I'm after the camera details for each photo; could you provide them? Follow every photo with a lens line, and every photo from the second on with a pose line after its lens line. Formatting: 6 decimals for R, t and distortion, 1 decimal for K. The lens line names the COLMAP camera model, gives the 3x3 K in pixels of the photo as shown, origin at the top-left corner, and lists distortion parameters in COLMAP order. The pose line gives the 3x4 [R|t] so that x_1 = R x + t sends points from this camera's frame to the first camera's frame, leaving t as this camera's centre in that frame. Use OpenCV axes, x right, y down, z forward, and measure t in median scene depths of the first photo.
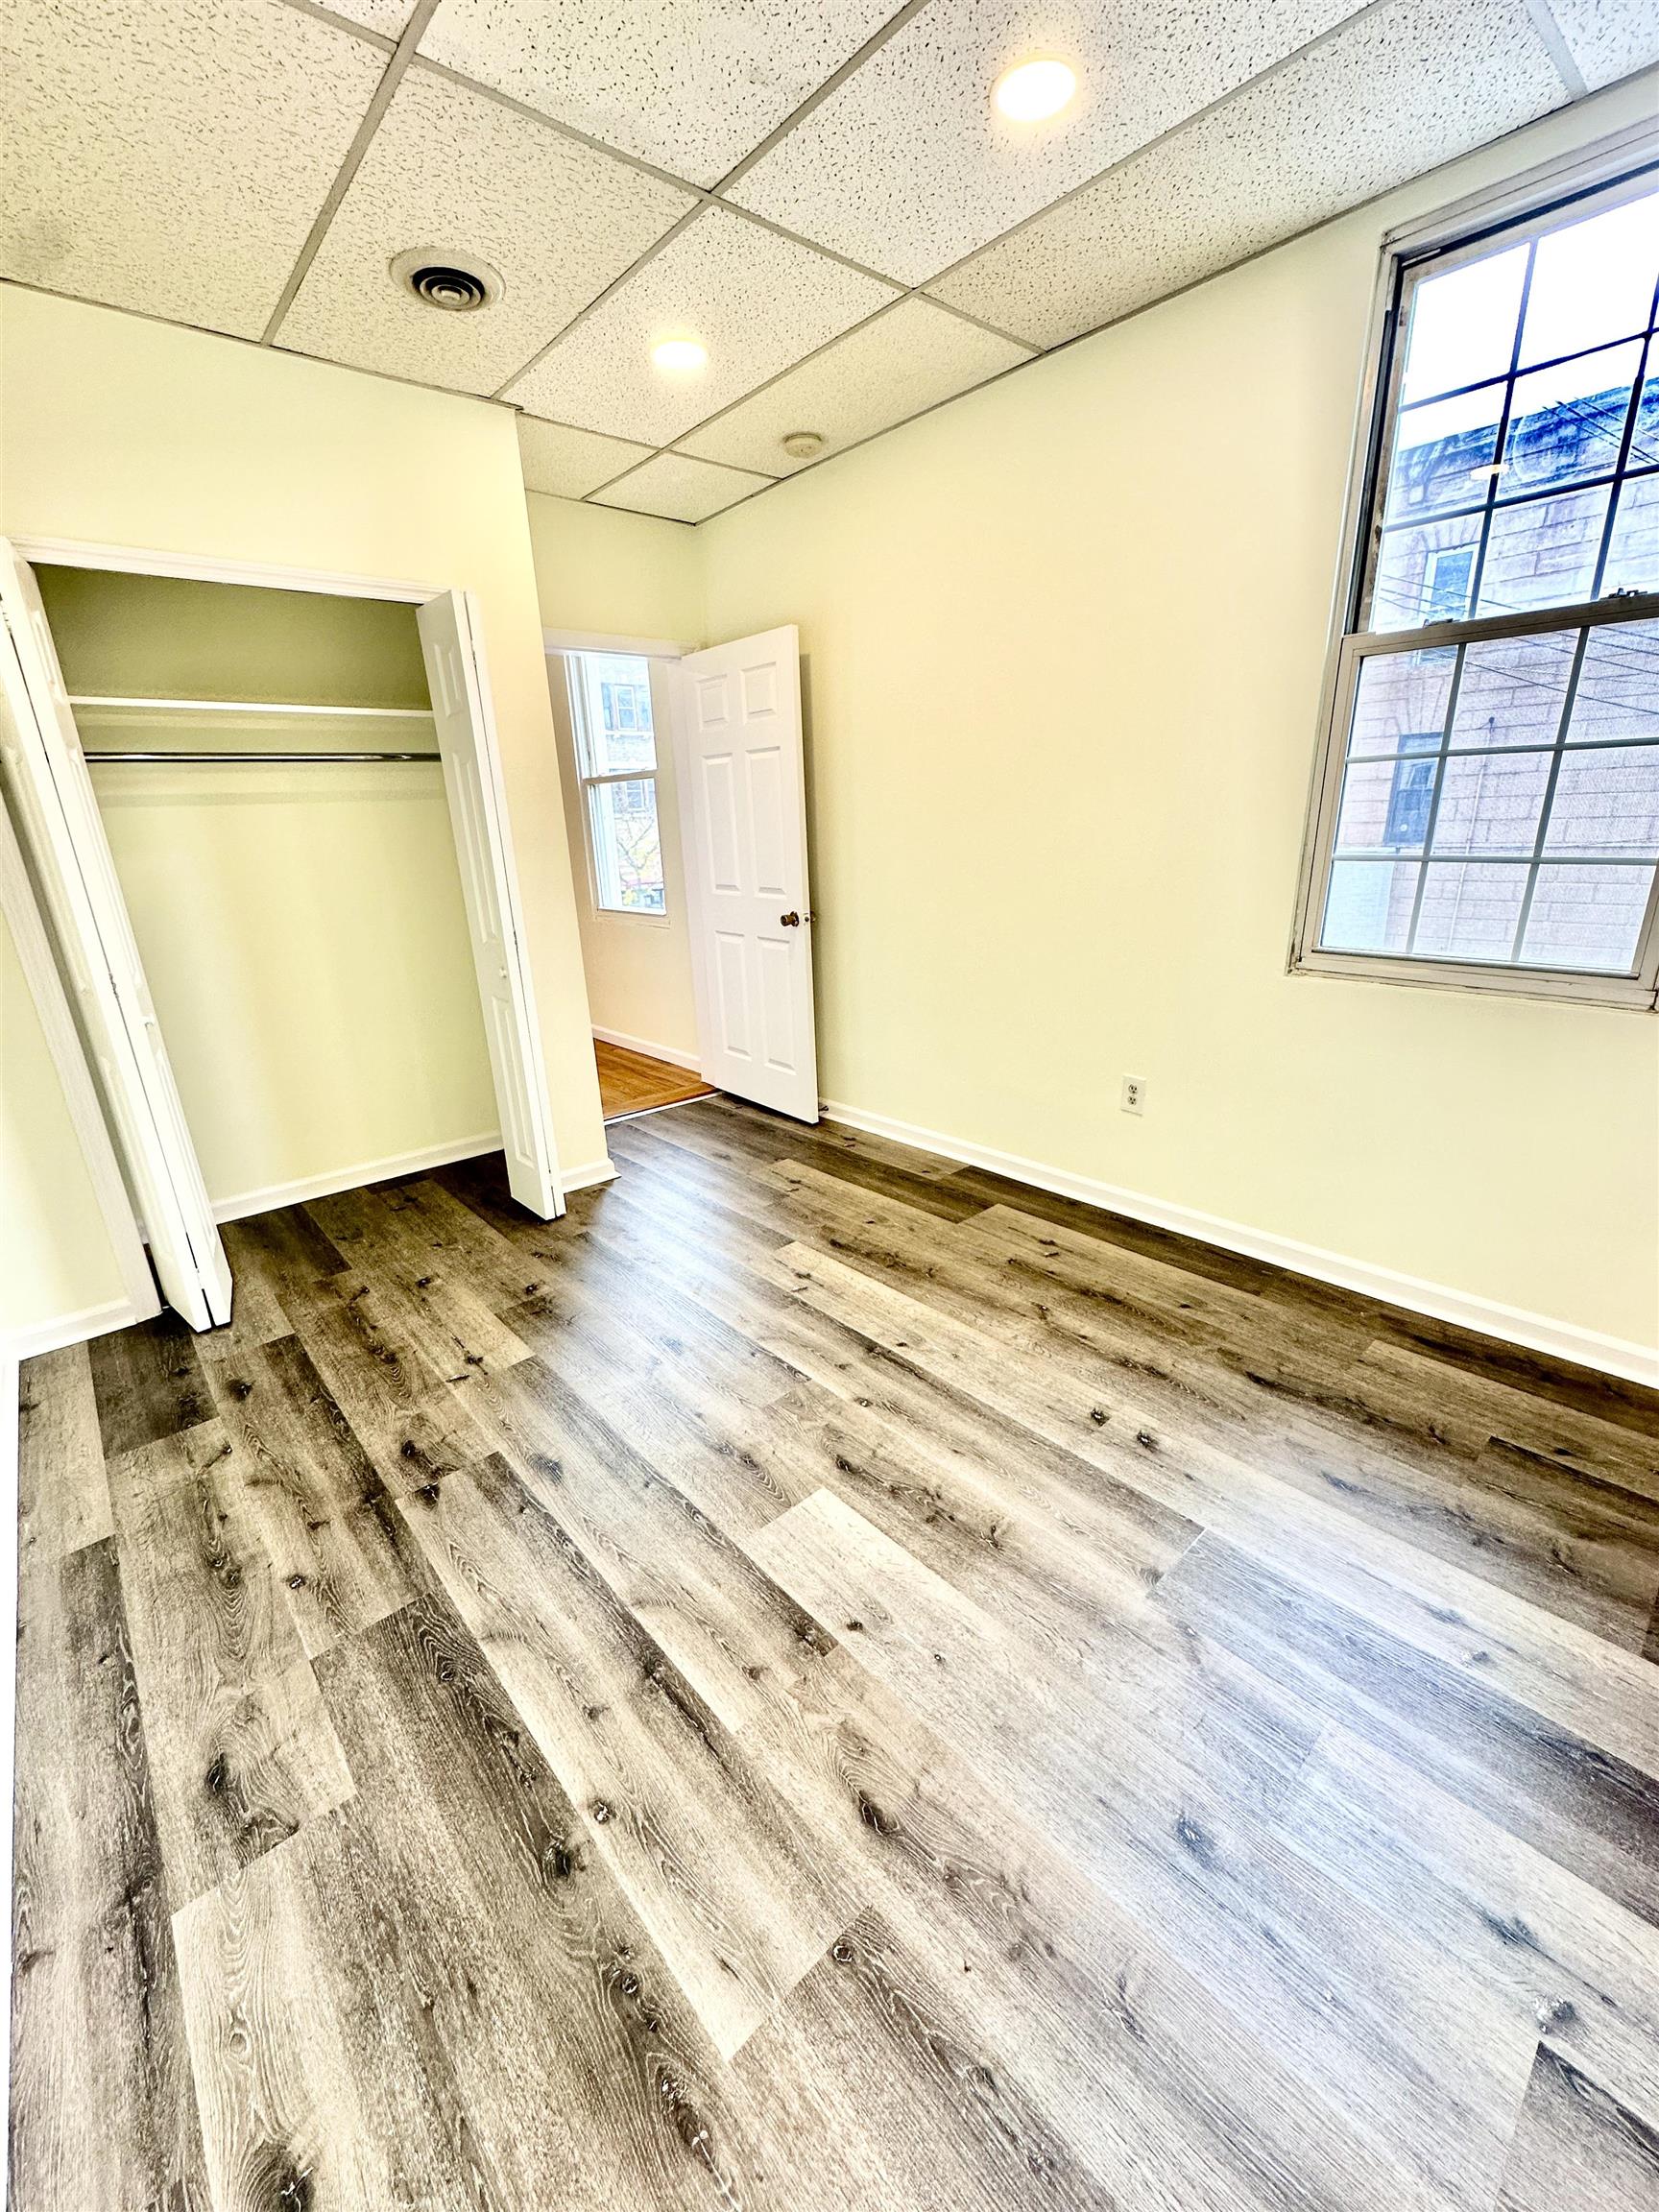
lens RADIAL K [[879.7, 0, 829.5], [0, 879.7, 1106.0], [0, 0, 1]] dist [-0.000885, 0.000584]
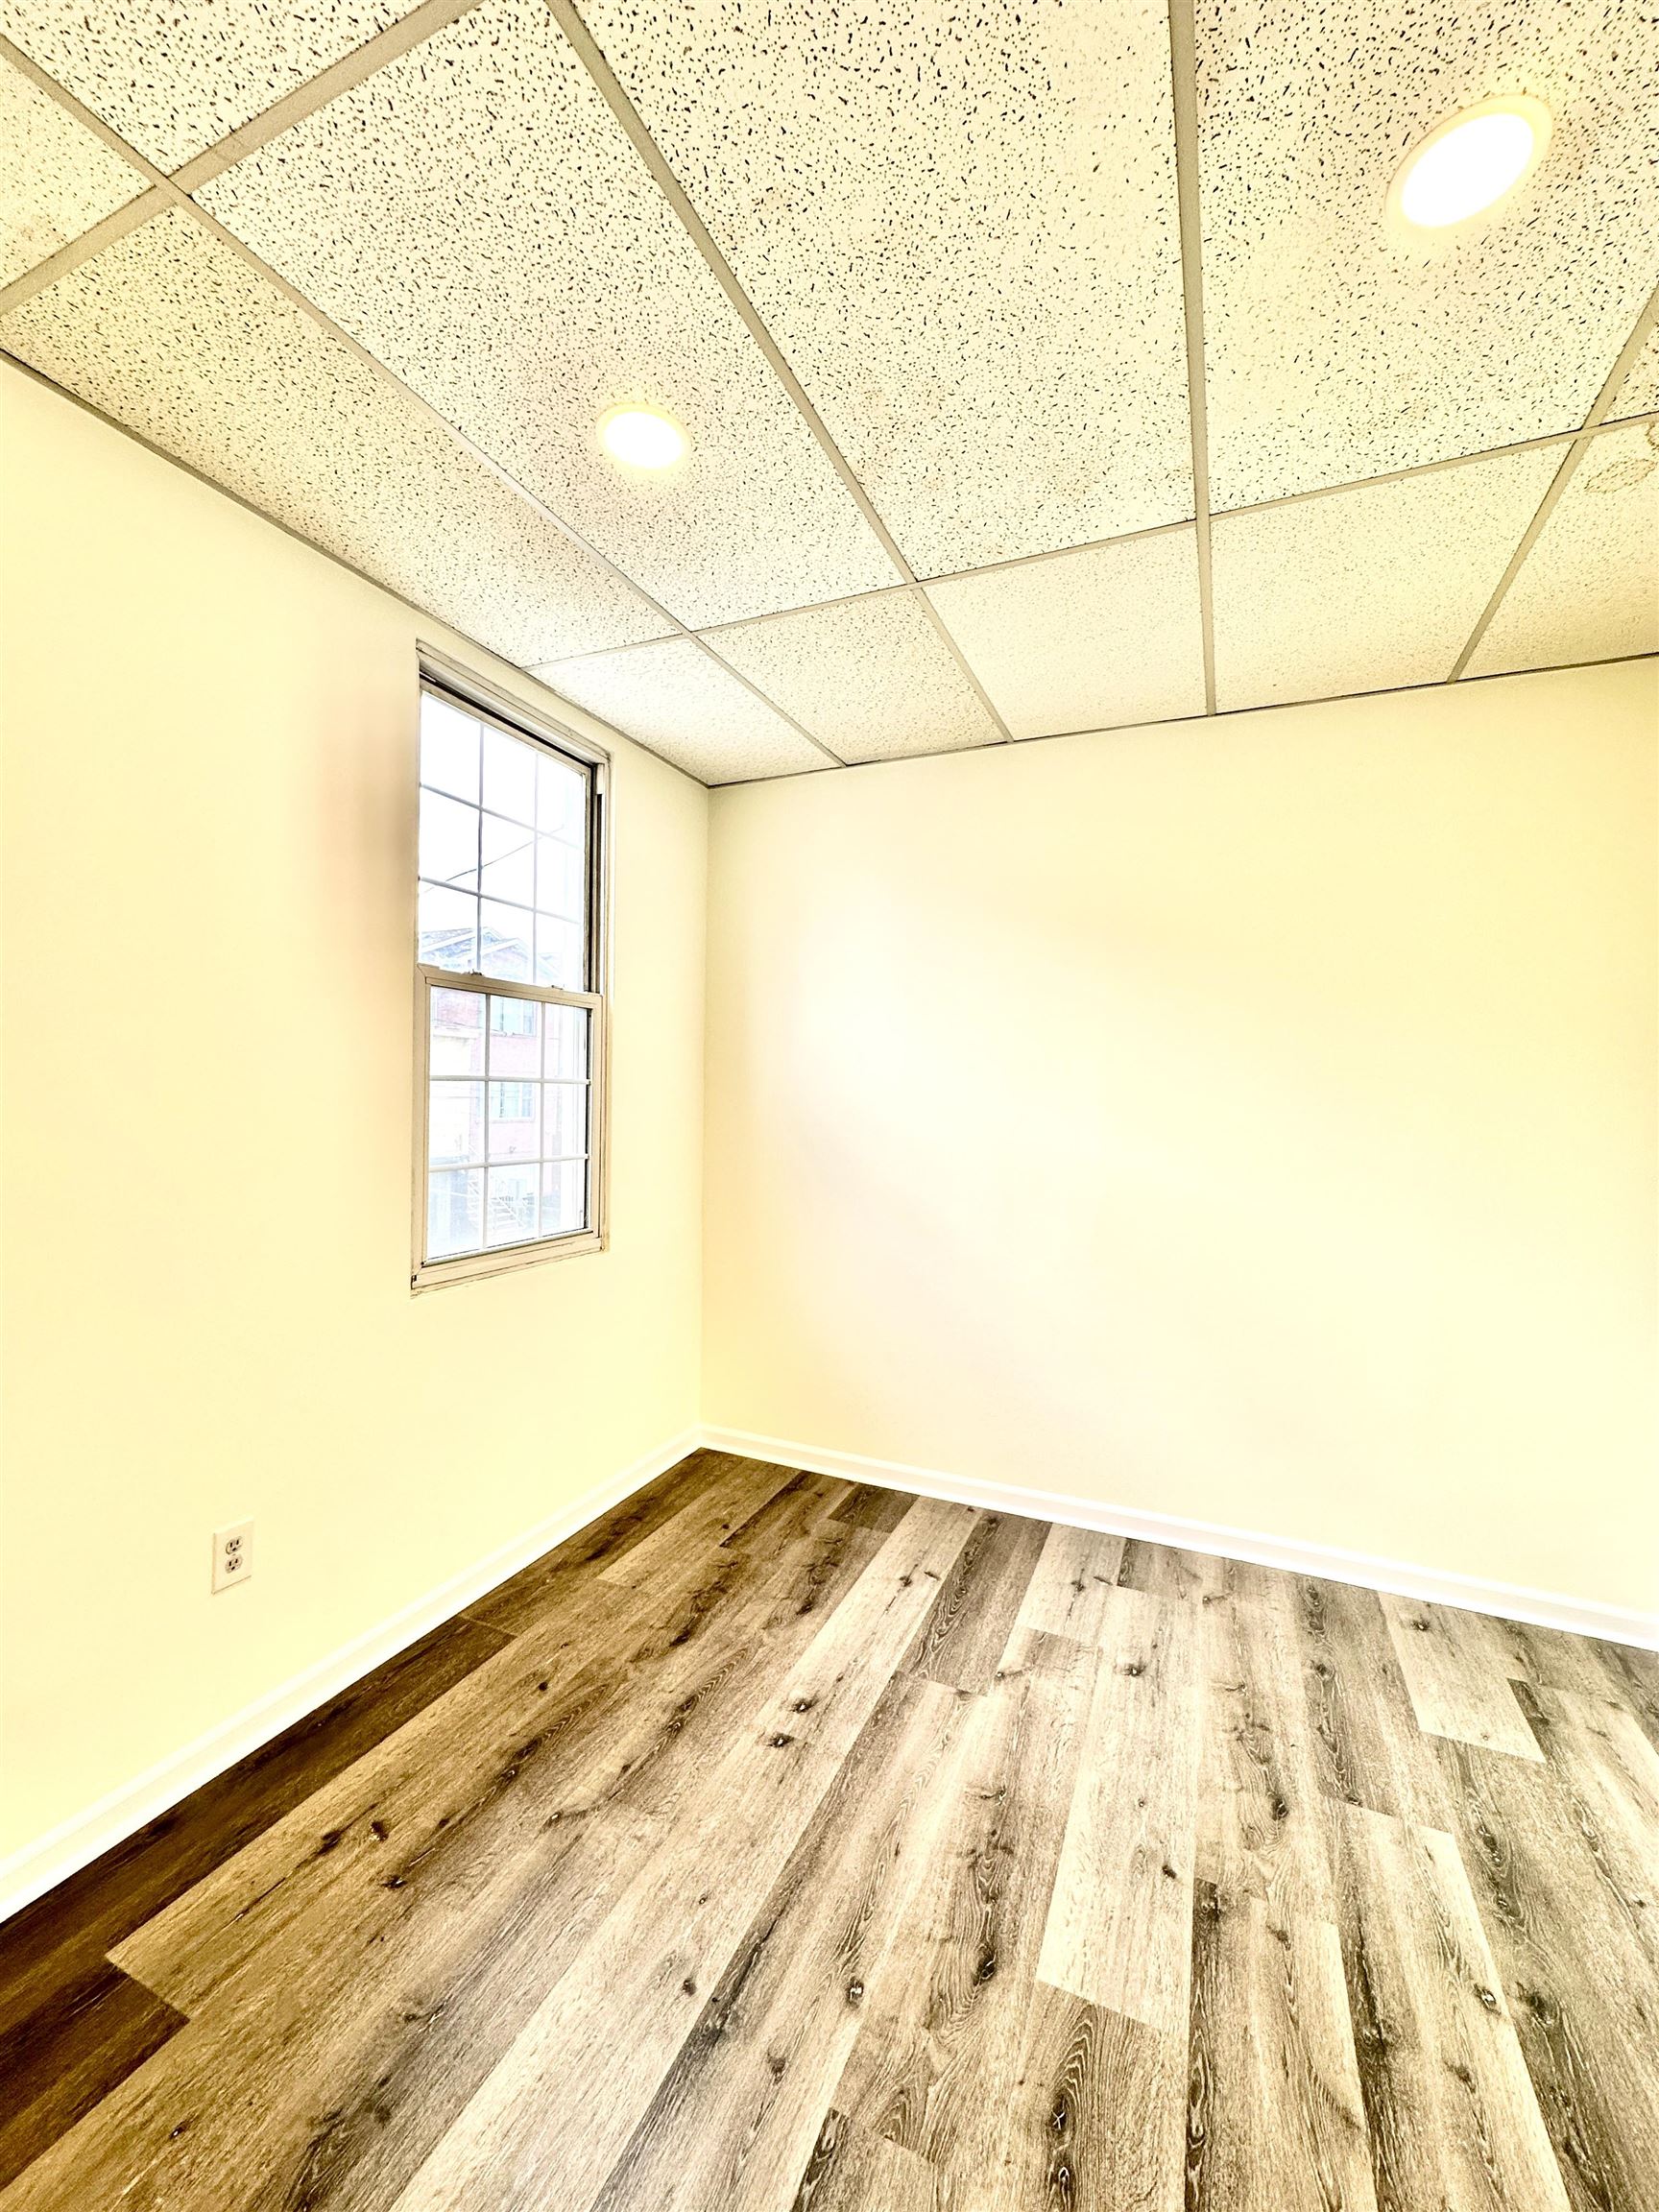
lens RADIAL K [[879.7, 0, 829.5], [0, 879.7, 1106.0], [0, 0, 1]] dist [-0.000885, 0.000584]
pose [[-0.413698, 0.013018, 0.910321, -0.613519], [0.280478, 0.953086, 0.113834, -0.407926], [-0.866133, 0.302418, -0.397941, 1.187819]]
